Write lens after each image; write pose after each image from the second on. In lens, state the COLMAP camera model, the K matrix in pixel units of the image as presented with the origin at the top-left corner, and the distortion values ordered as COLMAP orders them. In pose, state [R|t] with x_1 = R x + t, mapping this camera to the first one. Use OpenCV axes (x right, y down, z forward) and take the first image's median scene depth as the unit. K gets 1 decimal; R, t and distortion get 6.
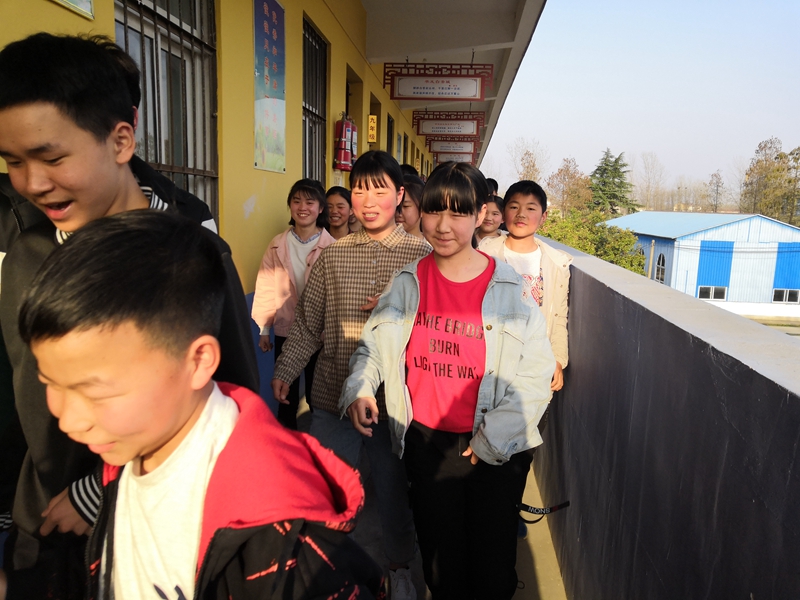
lens RADIAL K [[610.8, 0, 400.9], [0, 610.8, 301.2], [0, 0, 1]] dist [0.004332, -0.005211]
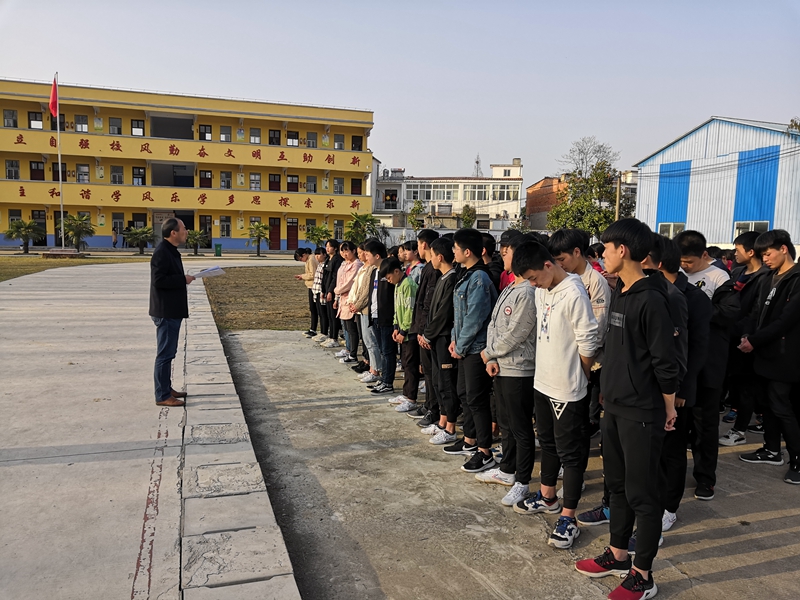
lens RADIAL K [[610.8, 0, 399.0], [0, 610.8, 300.1], [0, 0, 1]] dist [0.004332, -0.005211]
pose [[0.409958, 0.077219, -0.908830, 1.076219], [-0.155615, 0.987722, 0.013727, 0.113852], [0.898732, 0.135800, 0.416941, 0.395749]]
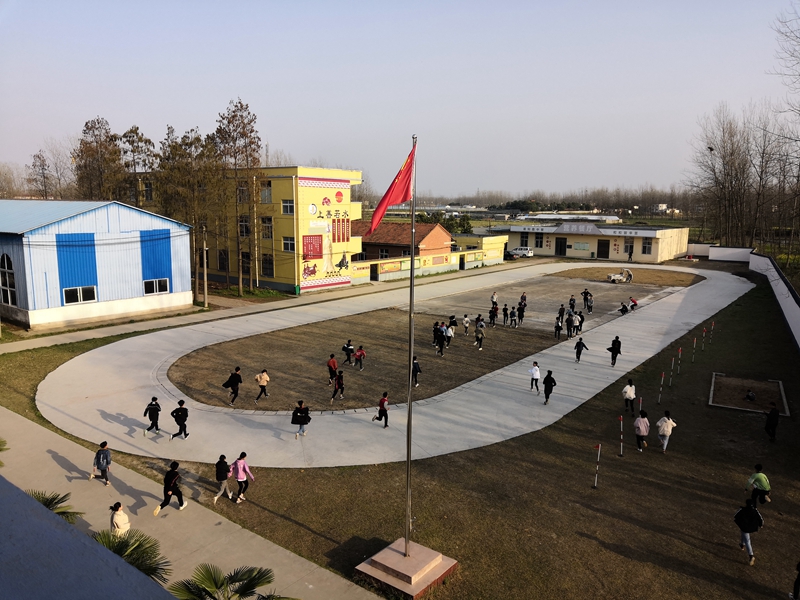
lens RADIAL K [[610.8, 0, 398.6], [0, 610.8, 302.6], [0, 0, 1]] dist [0.004332, -0.005211]
pose [[0.525953, -0.159814, 0.835364, 0.031929], [0.137415, 0.985251, 0.101972, -0.028954], [-0.839340, 0.061159, 0.540156, 0.173754]]
